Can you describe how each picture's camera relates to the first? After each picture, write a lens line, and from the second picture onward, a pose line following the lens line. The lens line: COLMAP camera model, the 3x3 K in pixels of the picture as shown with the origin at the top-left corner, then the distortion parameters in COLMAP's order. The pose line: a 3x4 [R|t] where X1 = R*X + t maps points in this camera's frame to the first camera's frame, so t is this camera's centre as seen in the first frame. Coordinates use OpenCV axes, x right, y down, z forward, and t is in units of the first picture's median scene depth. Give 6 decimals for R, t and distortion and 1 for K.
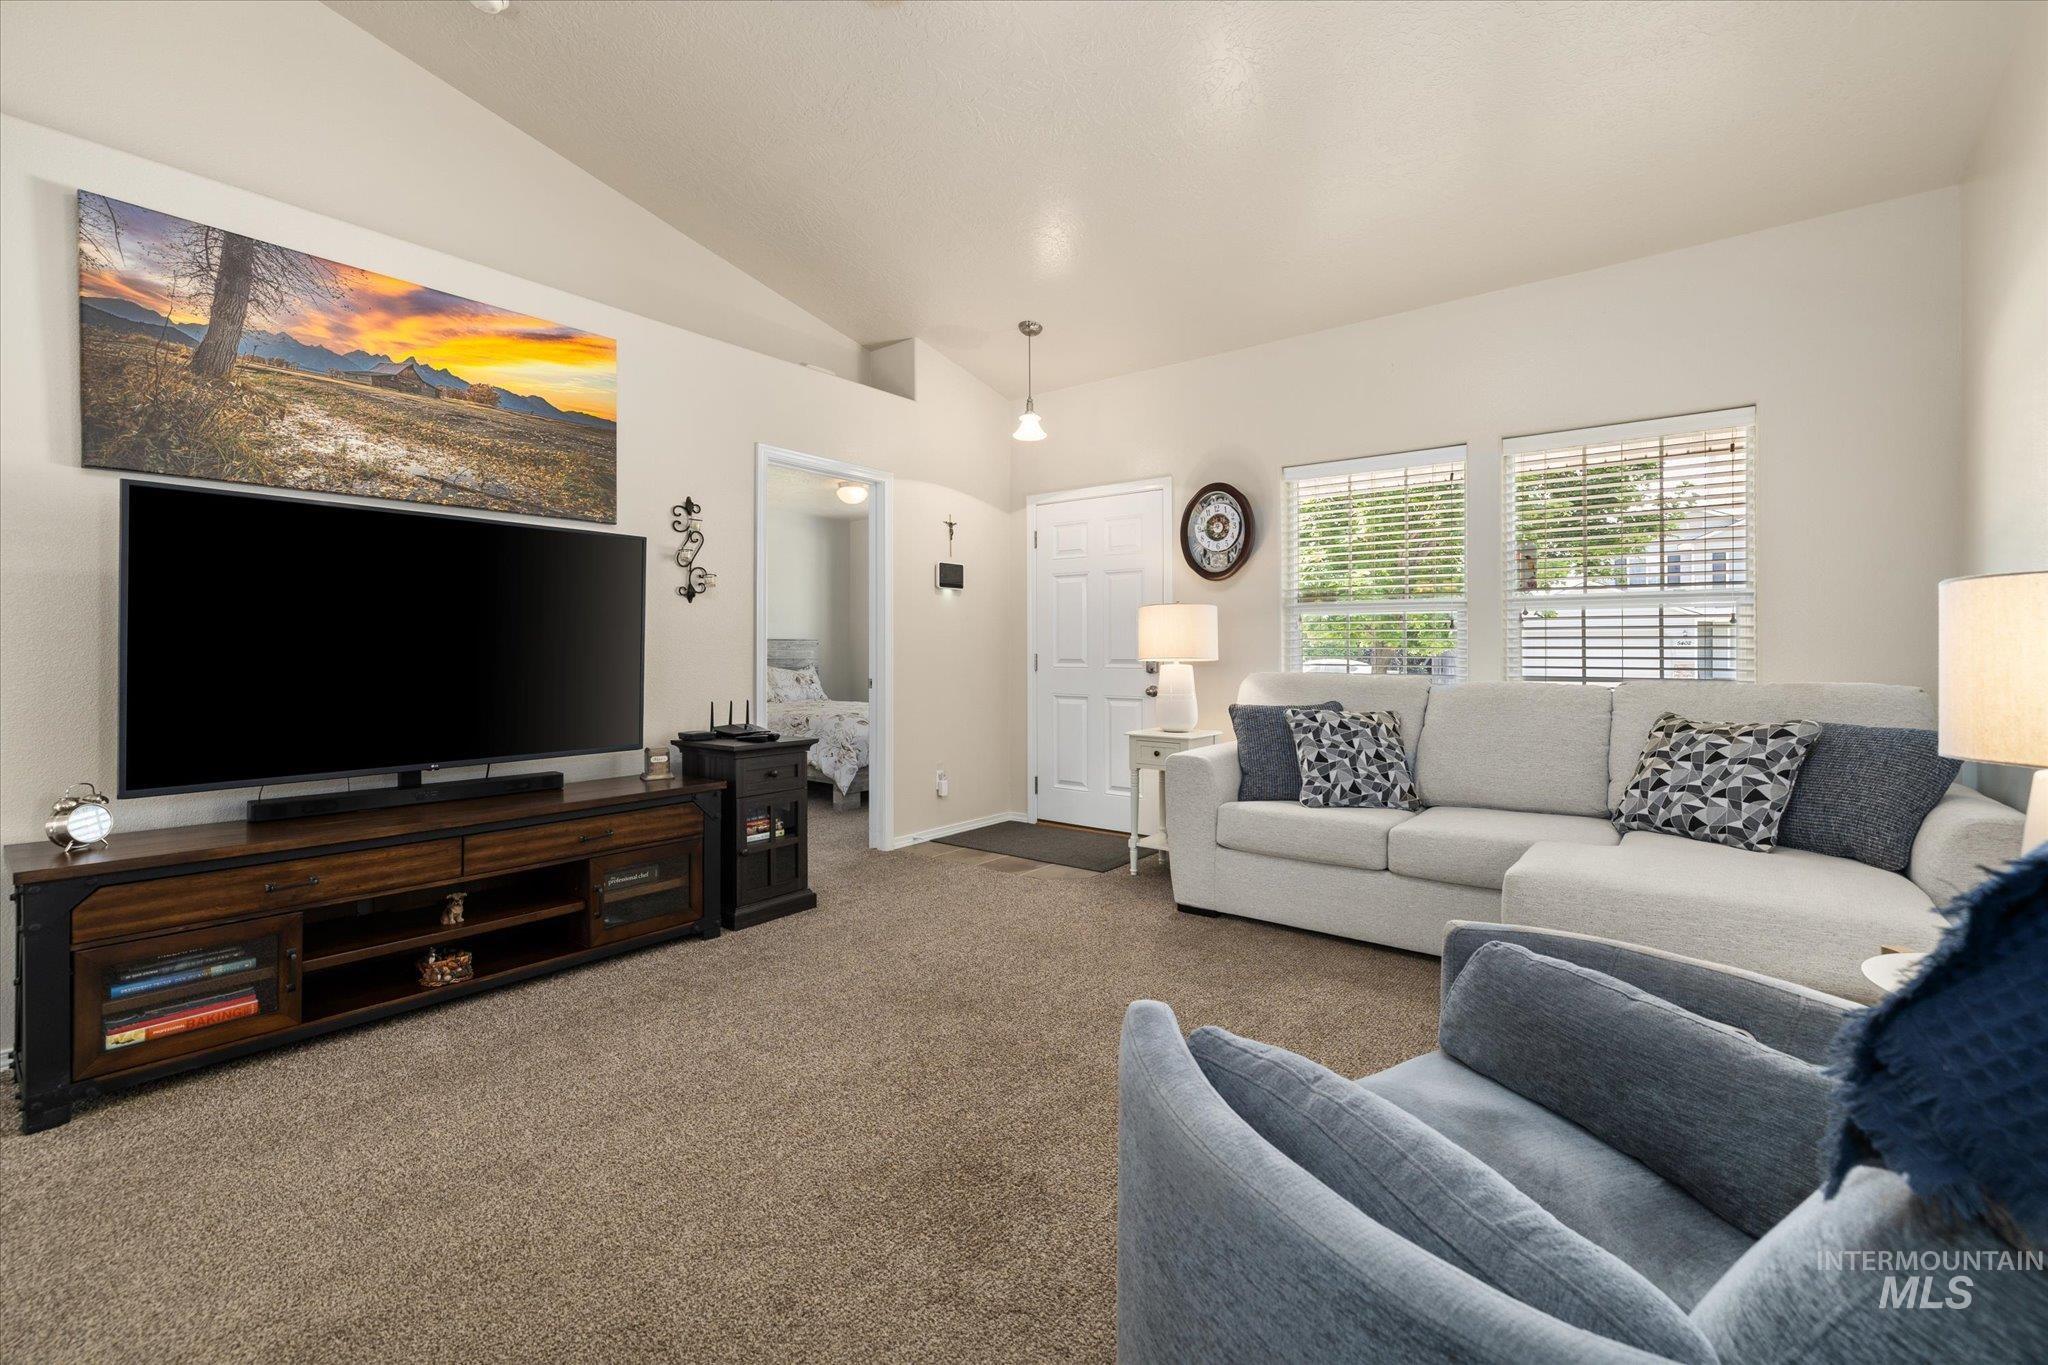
lens RADIAL K [[865.7, 0, 1004.0], [0, 865.7, 659.1], [0, 0, 1]] dist [-0.000580, 0.001558]
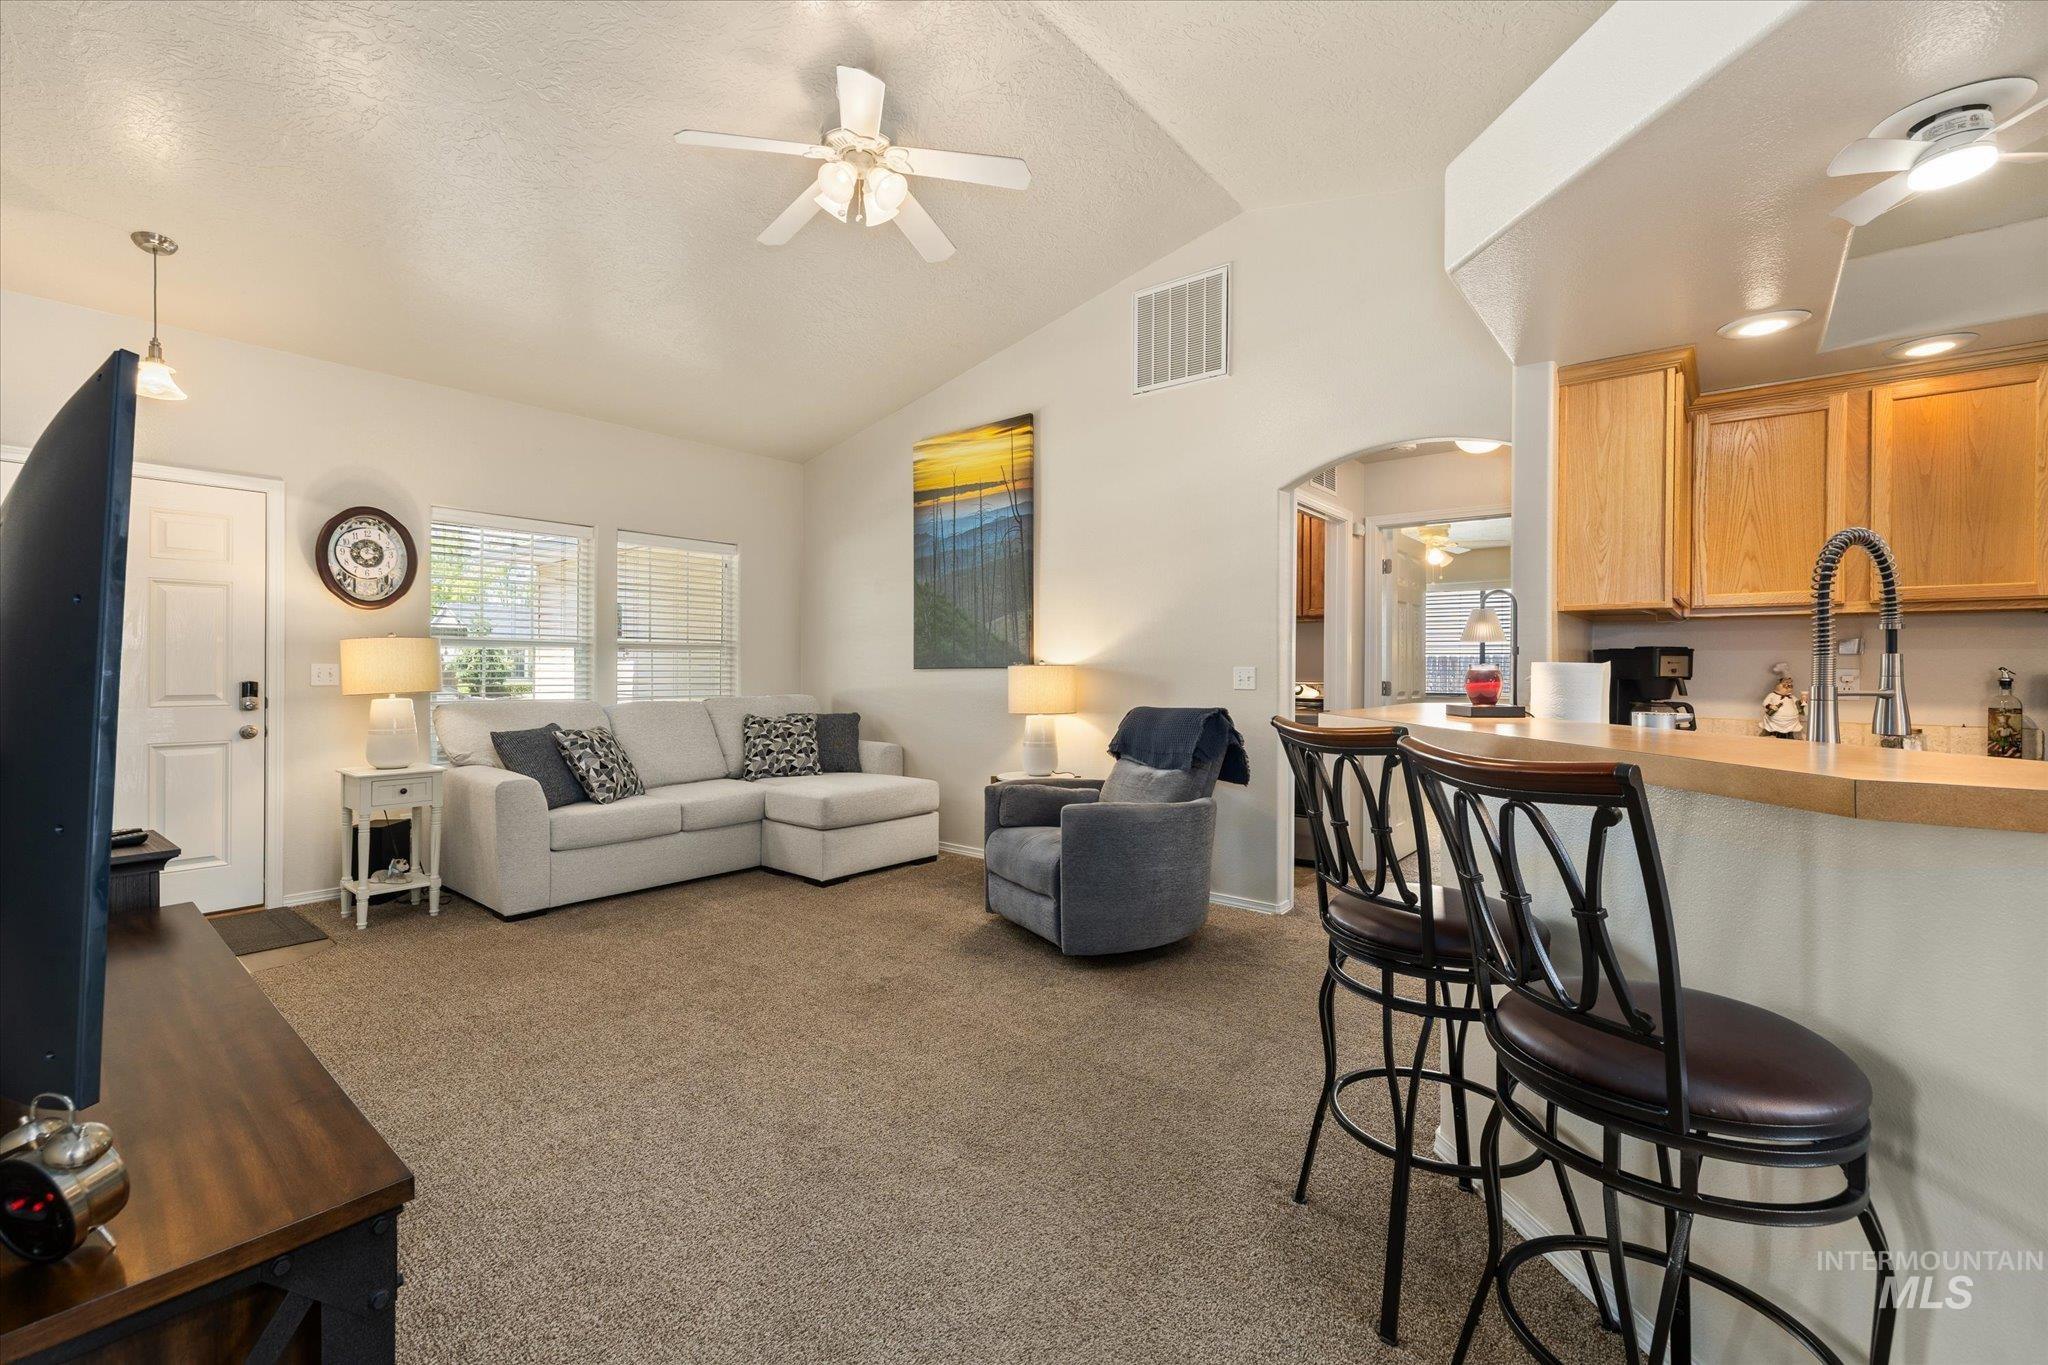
lens RADIAL K [[865.7, 0, 1019.7], [0, 865.7, 669.0], [0, 0, 1]] dist [-0.000580, 0.001558]
pose [[0.010031, -0.003310, 0.999944, -1.073166], [0.002723, 0.999991, 0.003283, -0.039212], [-0.999946, 0.002690, 0.010040, 0.412560]]
